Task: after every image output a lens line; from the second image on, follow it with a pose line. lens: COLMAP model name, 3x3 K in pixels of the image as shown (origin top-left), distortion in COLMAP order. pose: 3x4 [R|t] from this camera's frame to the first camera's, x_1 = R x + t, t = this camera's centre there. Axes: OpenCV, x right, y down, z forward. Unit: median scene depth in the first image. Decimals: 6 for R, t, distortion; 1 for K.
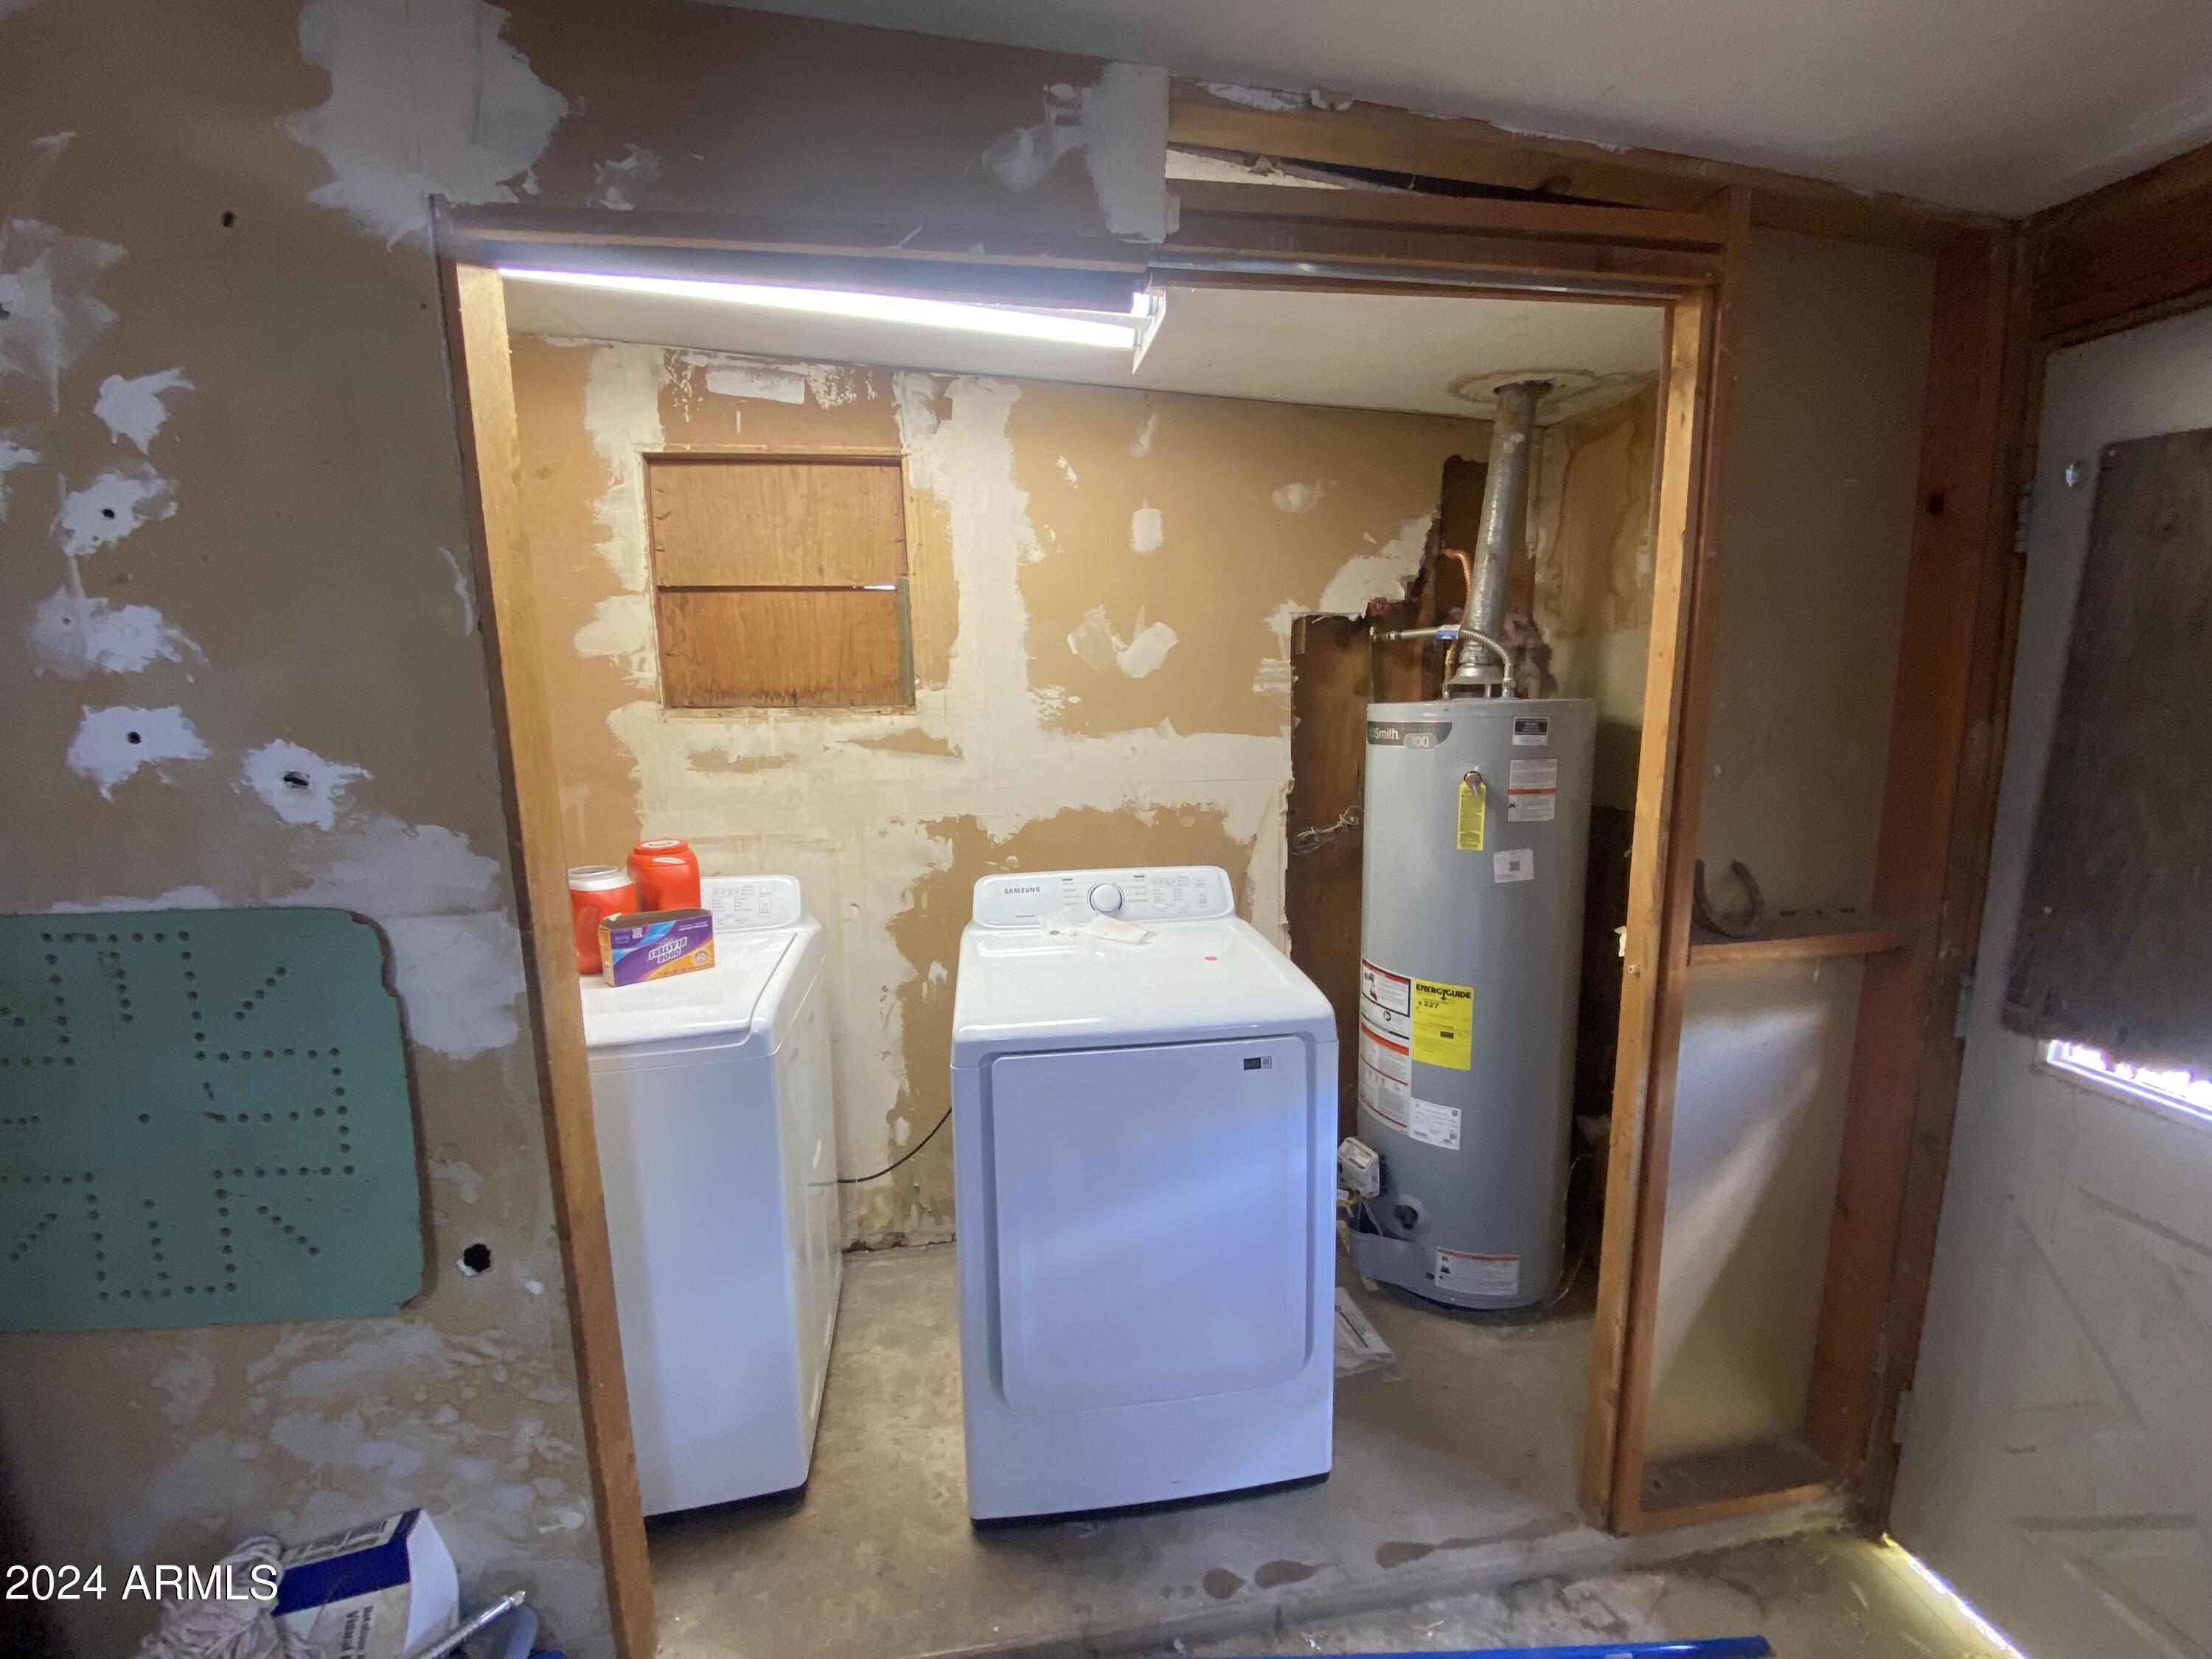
lens RADIAL K [[918.2, 0, 1100.3], [0, 918.2, 831.3], [0, 0, 1]] dist [-0.003207, -0.000682]
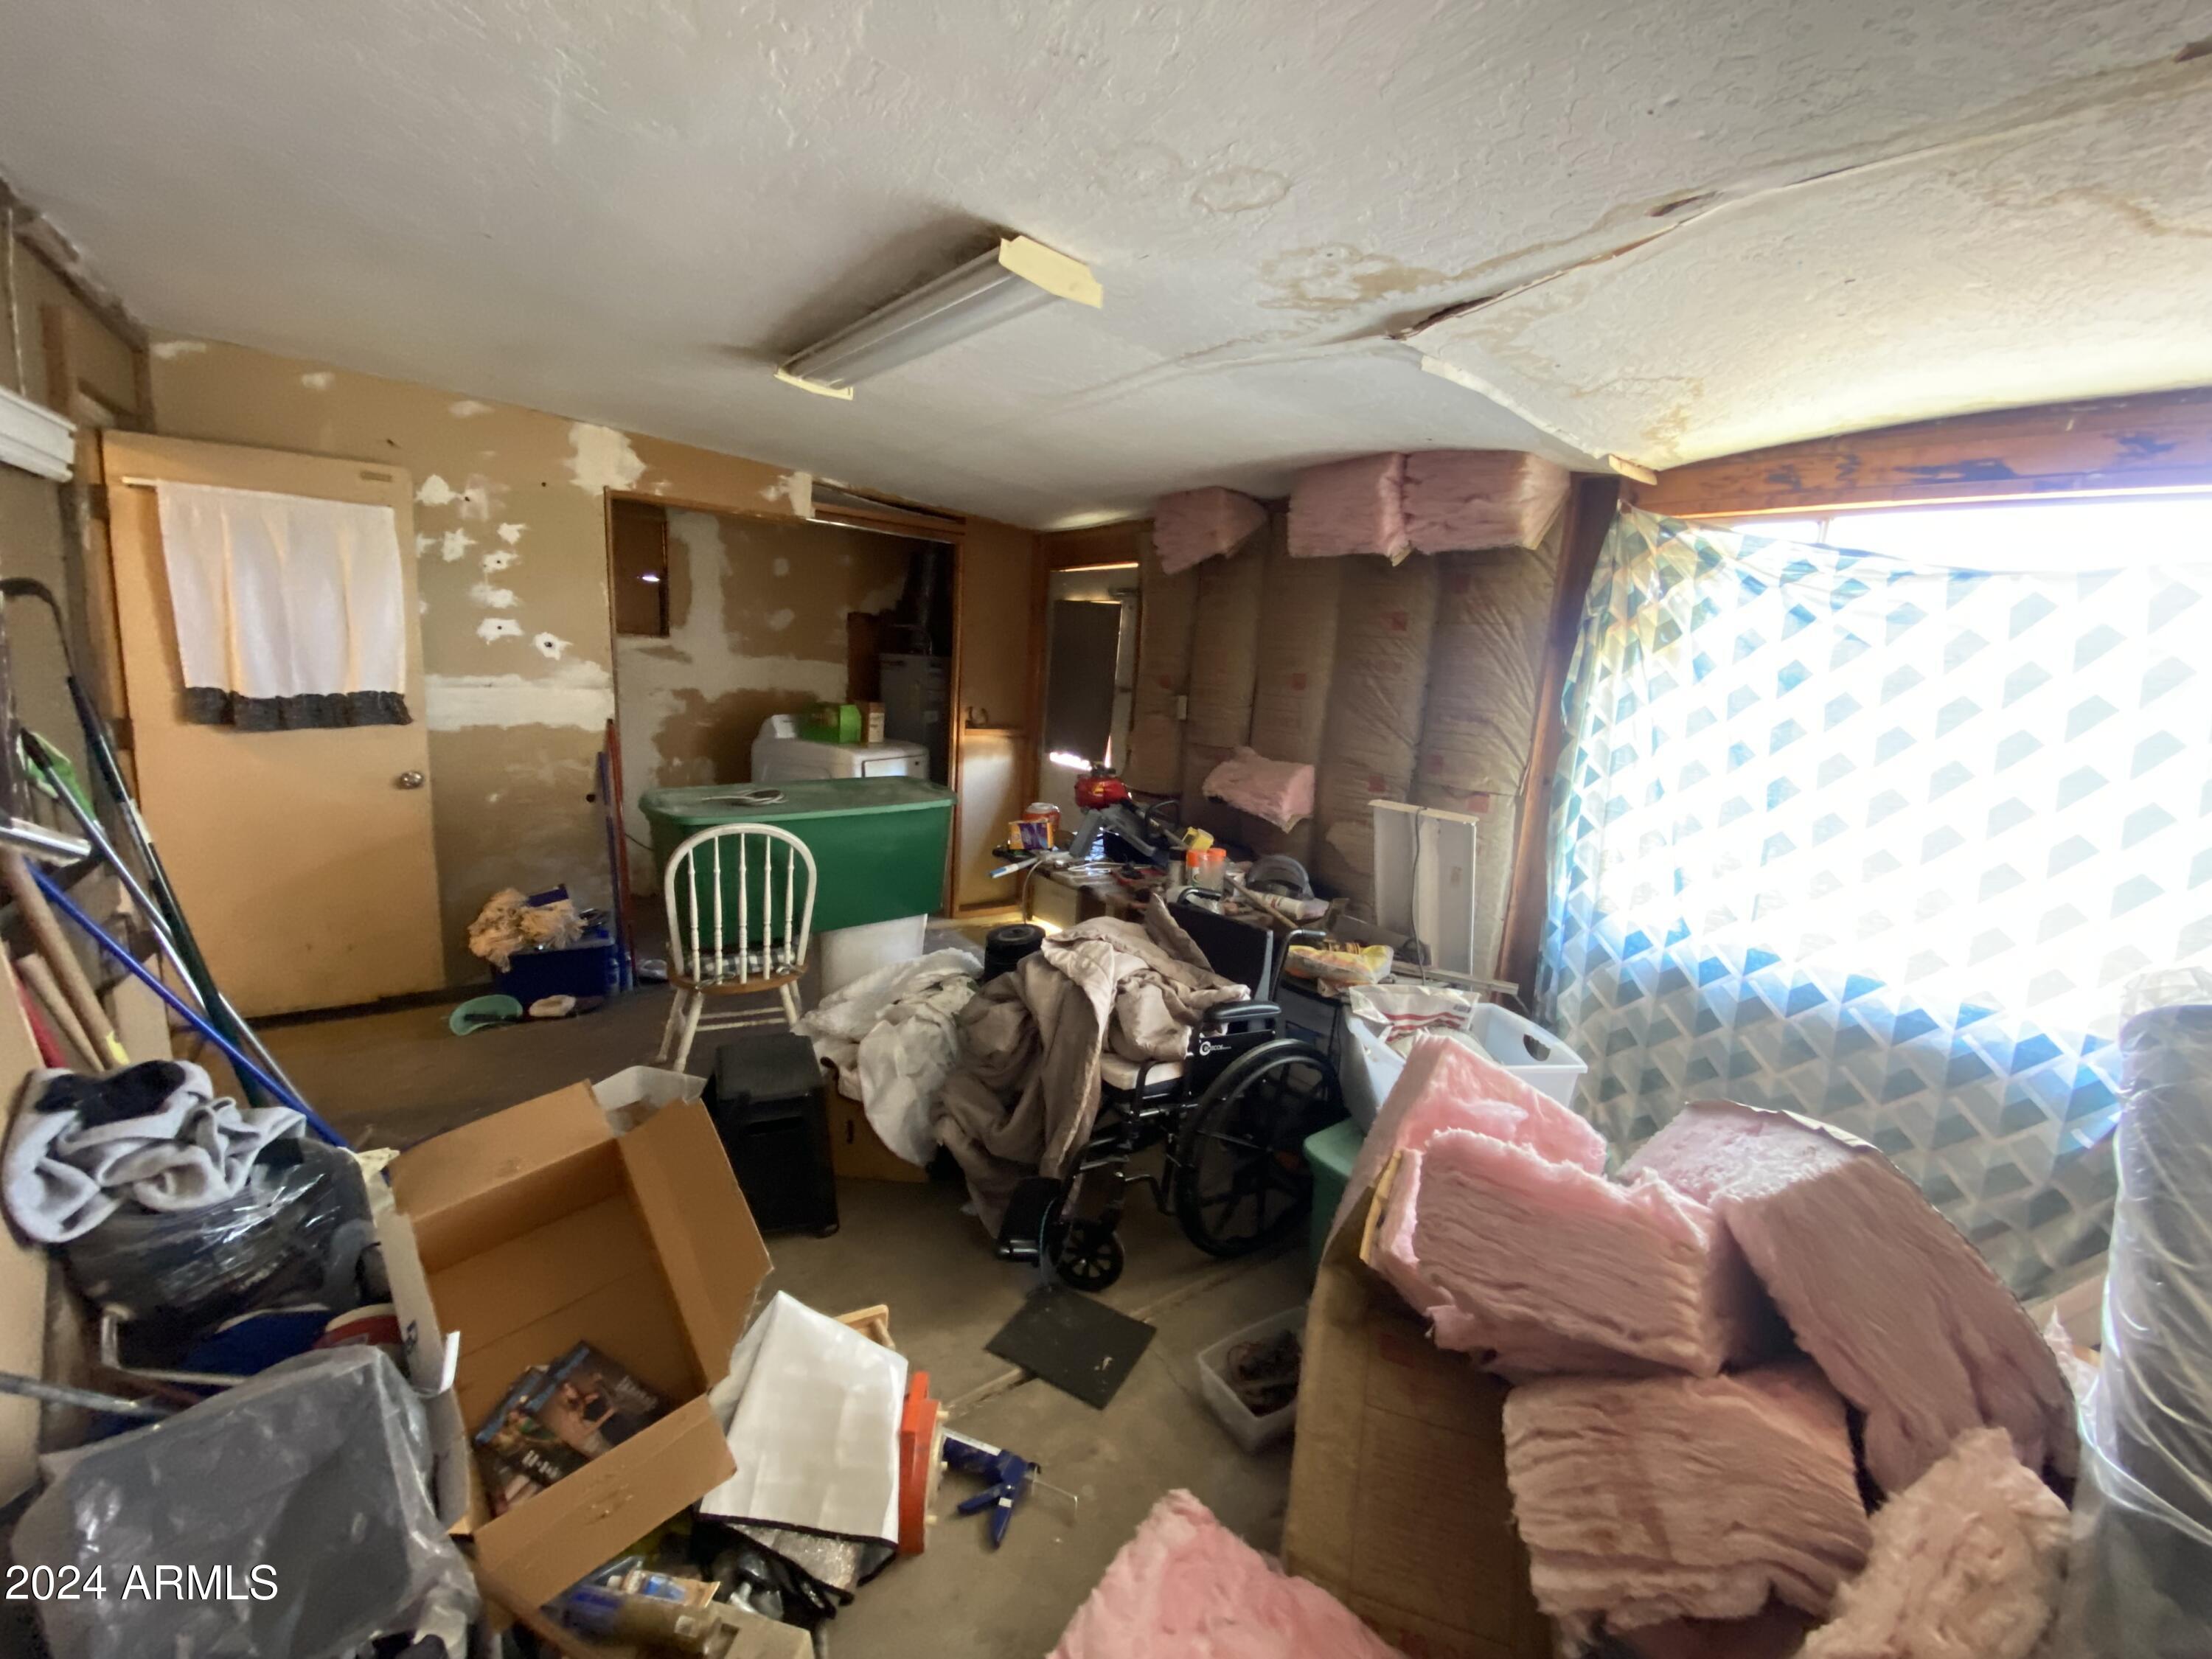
lens RADIAL K [[918.2, 0, 1111.0], [0, 918.2, 826.0], [0, 0, 1]] dist [-0.003207, -0.000682]
pose [[0.882188, -0.003526, 0.470885, -0.640375], [-0.015144, 0.999242, 0.035855, 0.460890], [-0.470655, -0.038761, 0.881466, -2.988811]]
